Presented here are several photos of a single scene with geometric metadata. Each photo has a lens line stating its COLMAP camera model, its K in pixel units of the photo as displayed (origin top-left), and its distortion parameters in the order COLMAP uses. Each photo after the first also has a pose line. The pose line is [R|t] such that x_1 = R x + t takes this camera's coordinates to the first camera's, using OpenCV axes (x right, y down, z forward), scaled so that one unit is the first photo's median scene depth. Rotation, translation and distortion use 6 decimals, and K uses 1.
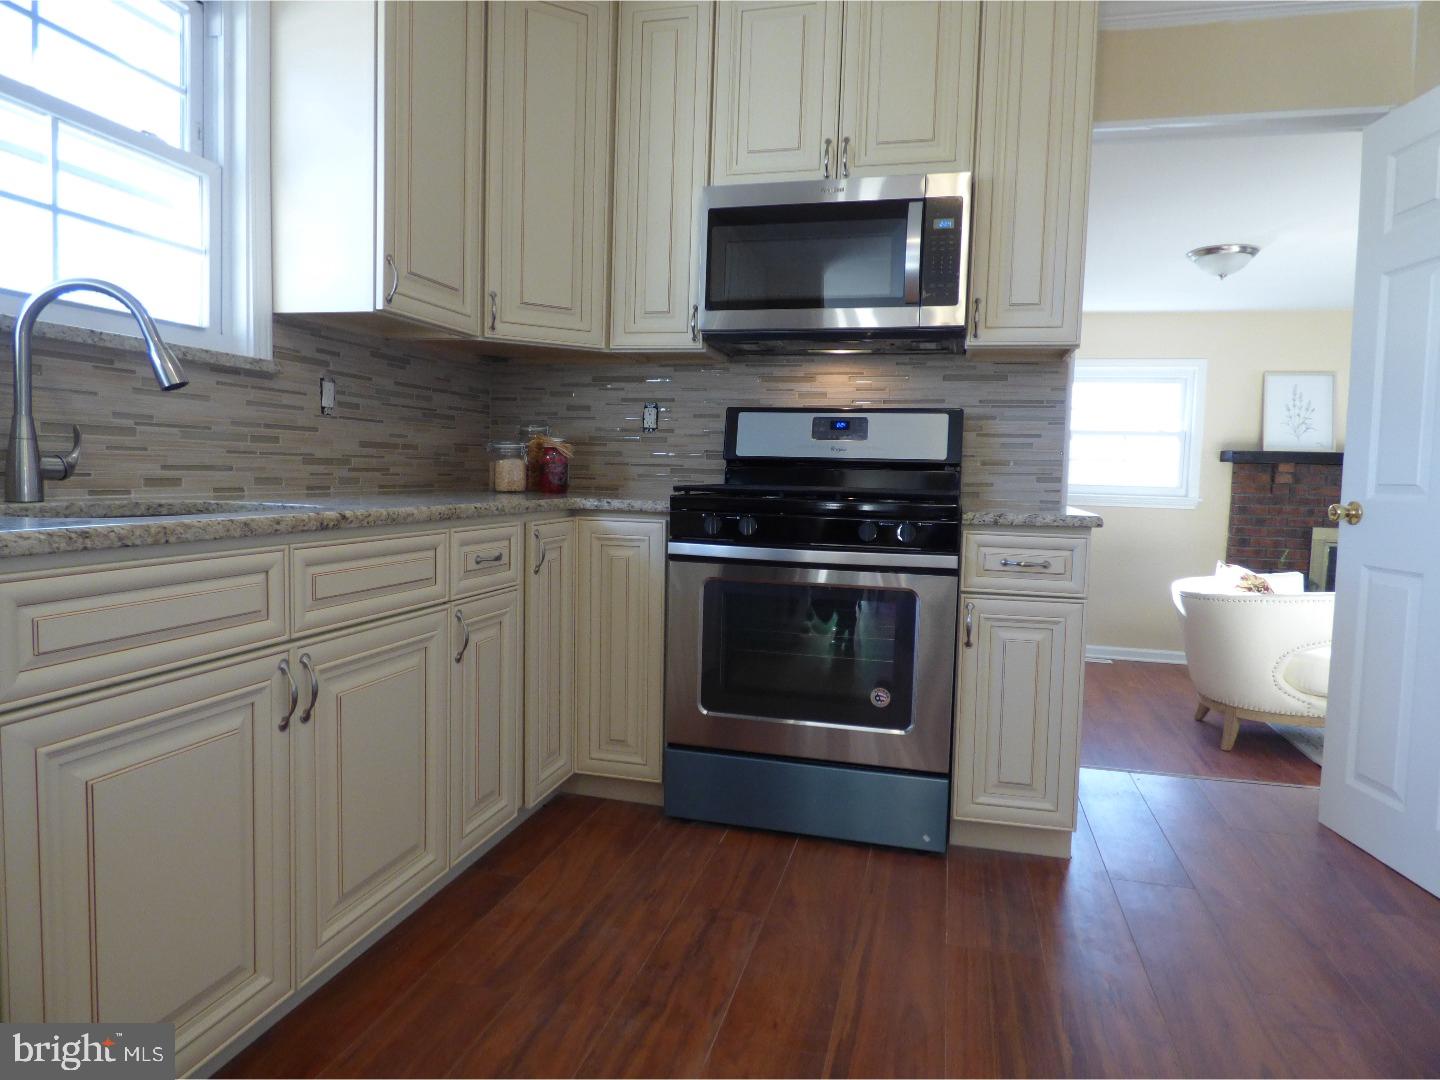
lens RADIAL K [[854.8, 0, 720.0], [0, 854.8, 540.0], [0, 0, 1]] dist [0.000672, 0.000914]
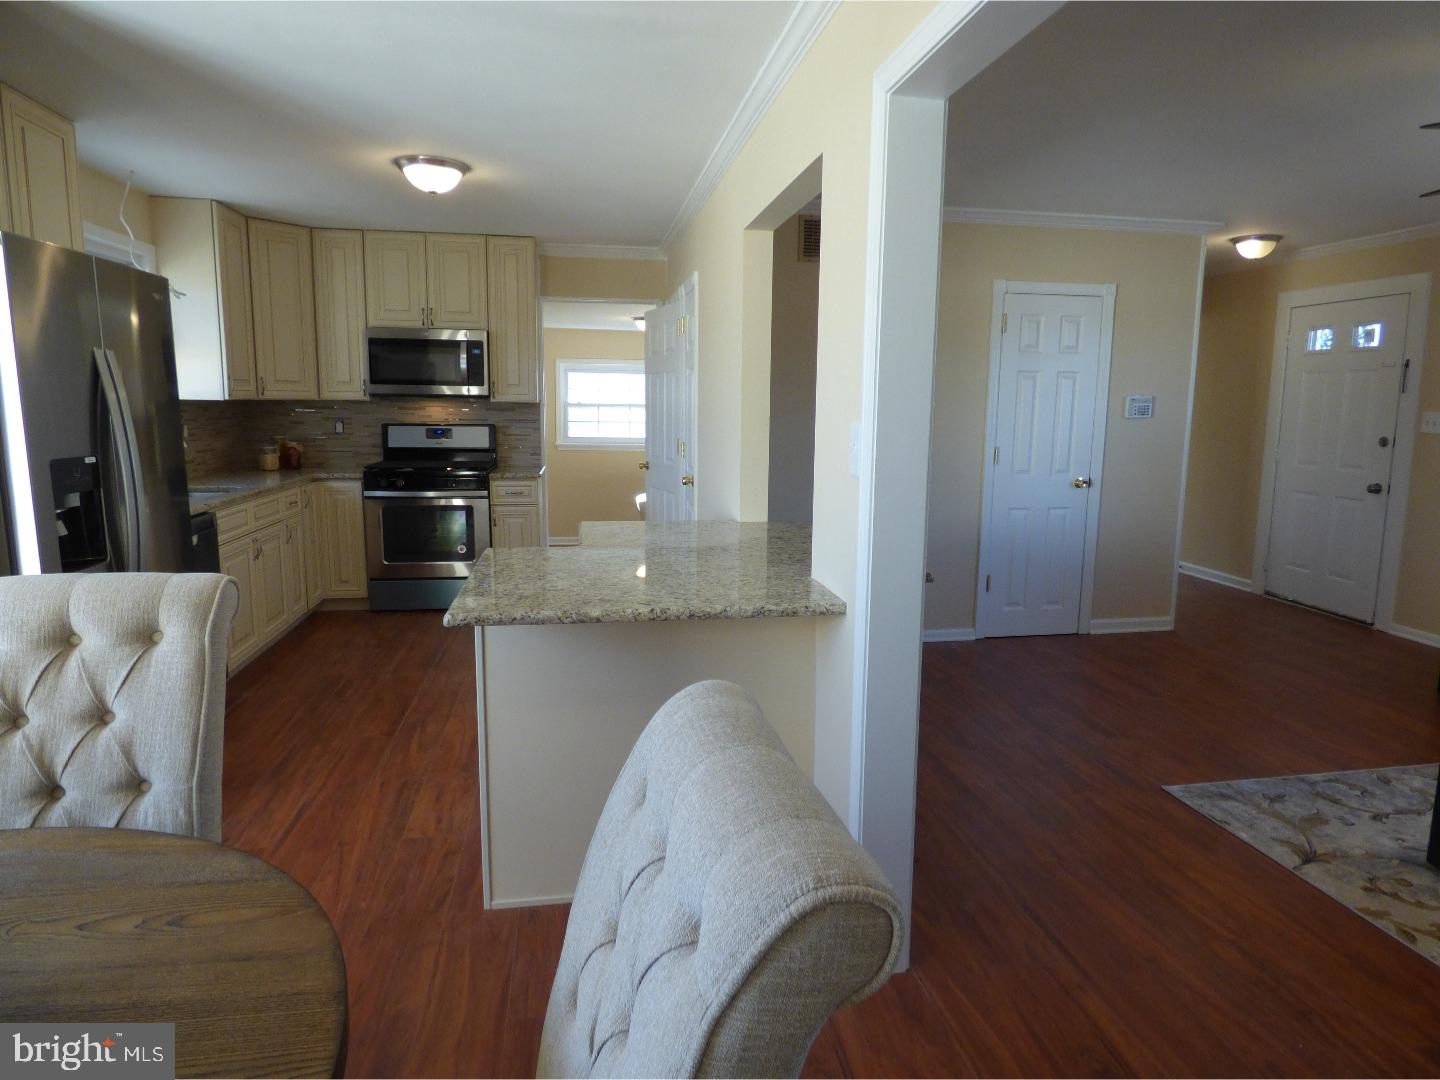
lens RADIAL K [[864.2, 0, 724.0], [0, 864.2, 547.2], [0, 0, 1]] dist [-0.004627, -0.000477]
pose [[0.912590, -0.080608, 0.400851, -0.110389], [0.041866, 0.993643, 0.104499, -0.046958], [-0.406726, -0.078582, 0.910164, -1.425004]]
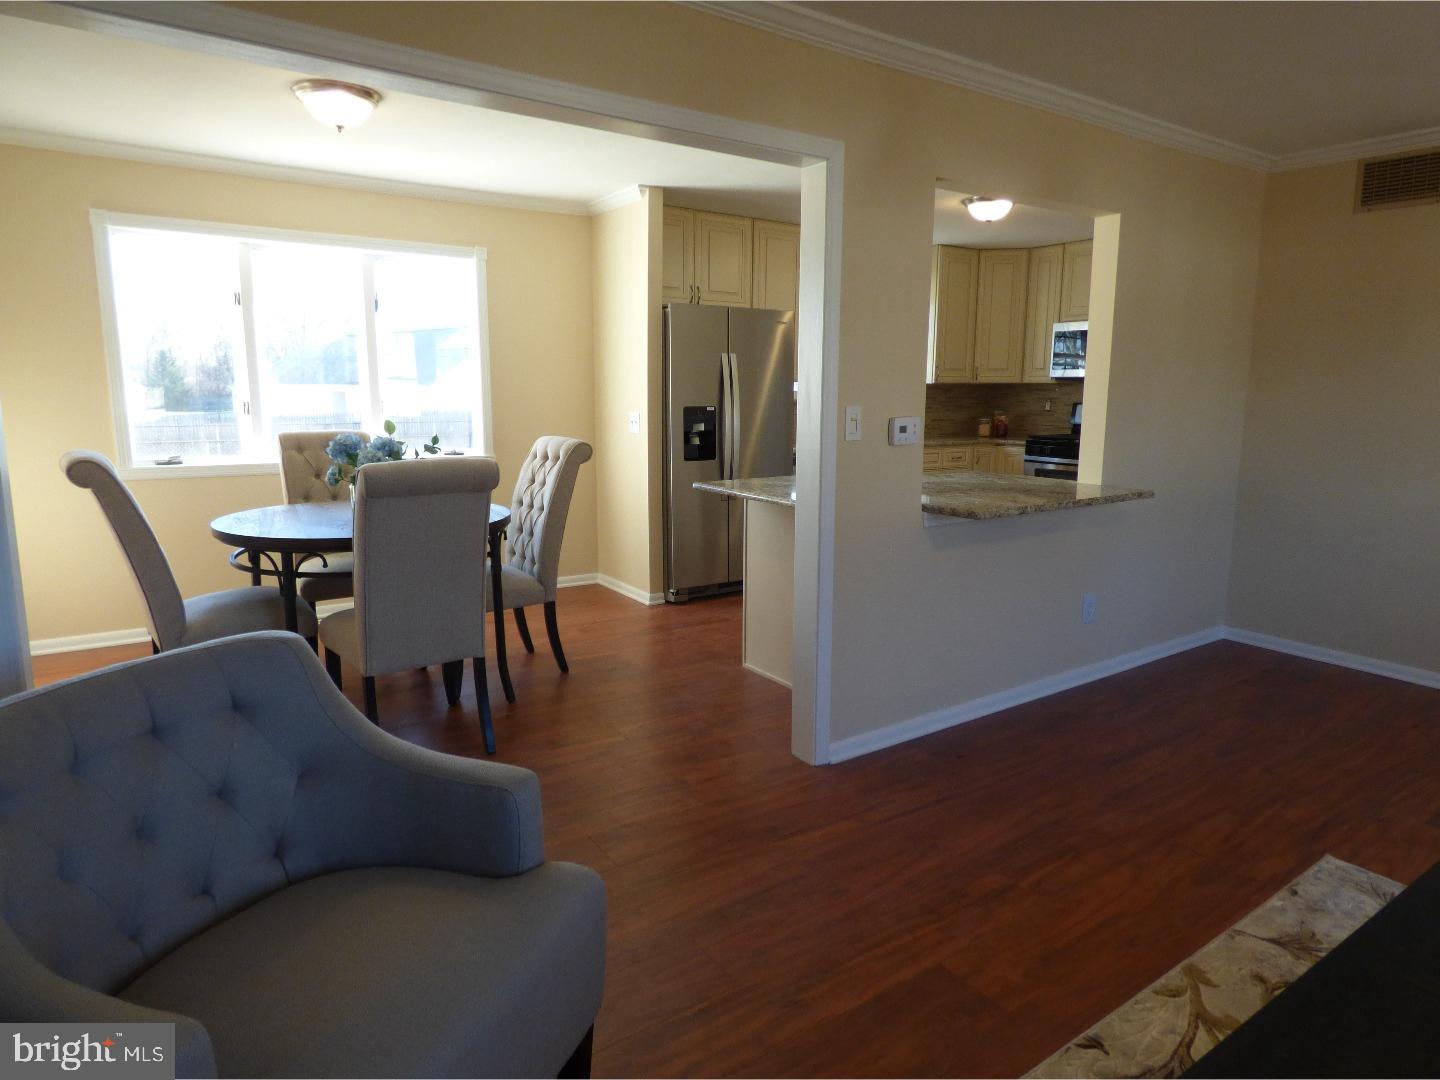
lens RADIAL K [[854.8, 0, 720.0], [0, 854.8, 540.0], [0, 0, 1]] dist [0.000672, 0.000914]
pose [[0.739611, 0.093710, -0.666479, 1.053474], [-0.037534, 0.994461, 0.098173, 0.038485], [0.671987, -0.047594, 0.739032, -1.717545]]
